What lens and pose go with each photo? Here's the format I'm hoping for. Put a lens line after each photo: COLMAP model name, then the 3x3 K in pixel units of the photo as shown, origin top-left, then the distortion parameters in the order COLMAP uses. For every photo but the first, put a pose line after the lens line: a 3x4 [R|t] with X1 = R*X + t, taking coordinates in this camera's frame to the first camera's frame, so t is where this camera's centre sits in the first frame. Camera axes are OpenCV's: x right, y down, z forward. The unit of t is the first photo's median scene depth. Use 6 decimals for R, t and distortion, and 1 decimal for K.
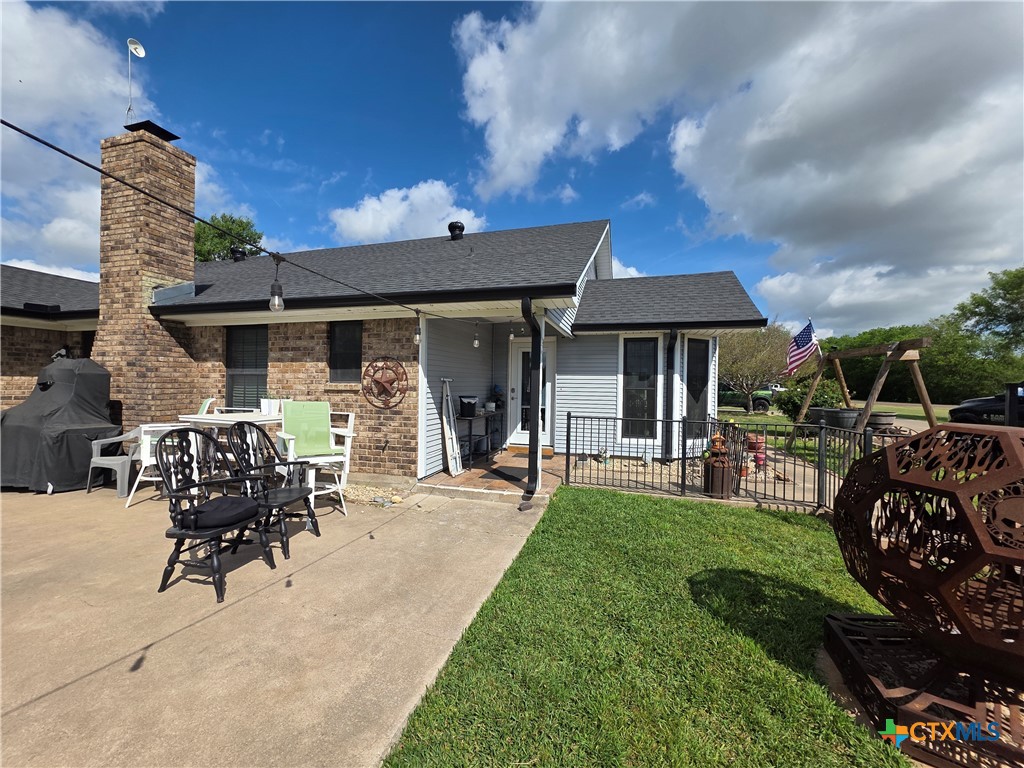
lens RADIAL K [[417.1, 0, 513.5], [0, 417.1, 397.7], [0, 0, 1]] dist [-0.000202, -0.005549]
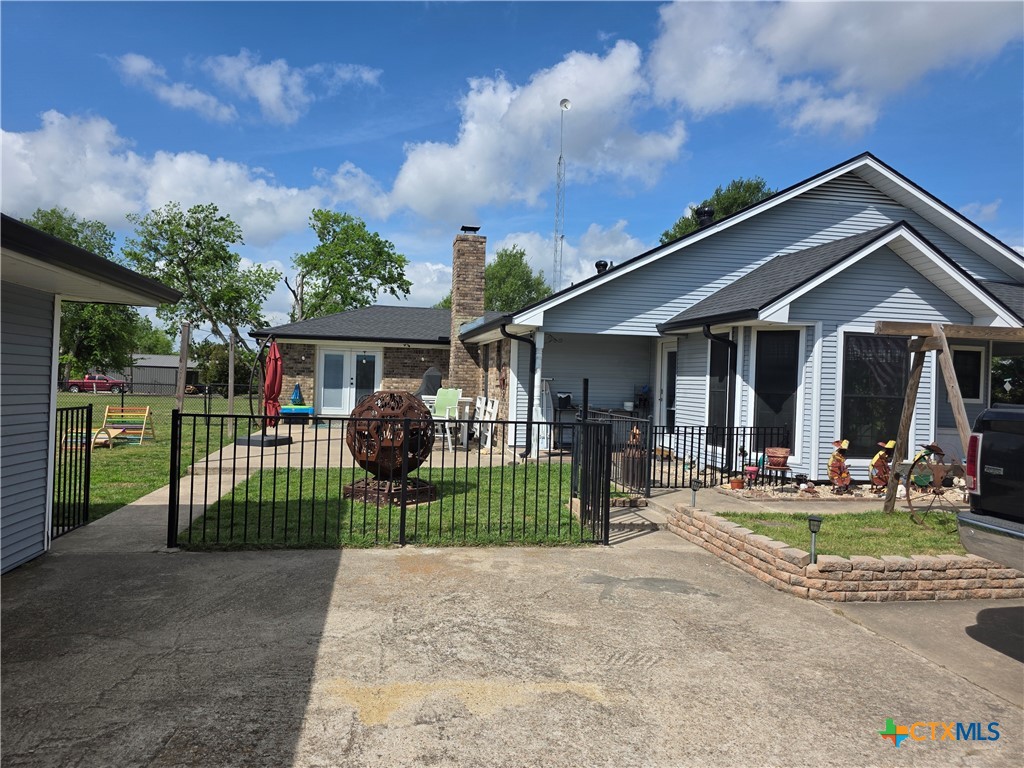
lens RADIAL K [[681.4, 0, 512.0], [0, 681.4, 384.0], [0, 0, 1]] dist [0.028222, -0.003159]
pose [[0.446580, 0.005277, -0.894728, 1.603906], [-0.052661, 0.998404, -0.020395, 0.019642], [0.893193, 0.056225, 0.446145, -0.029882]]
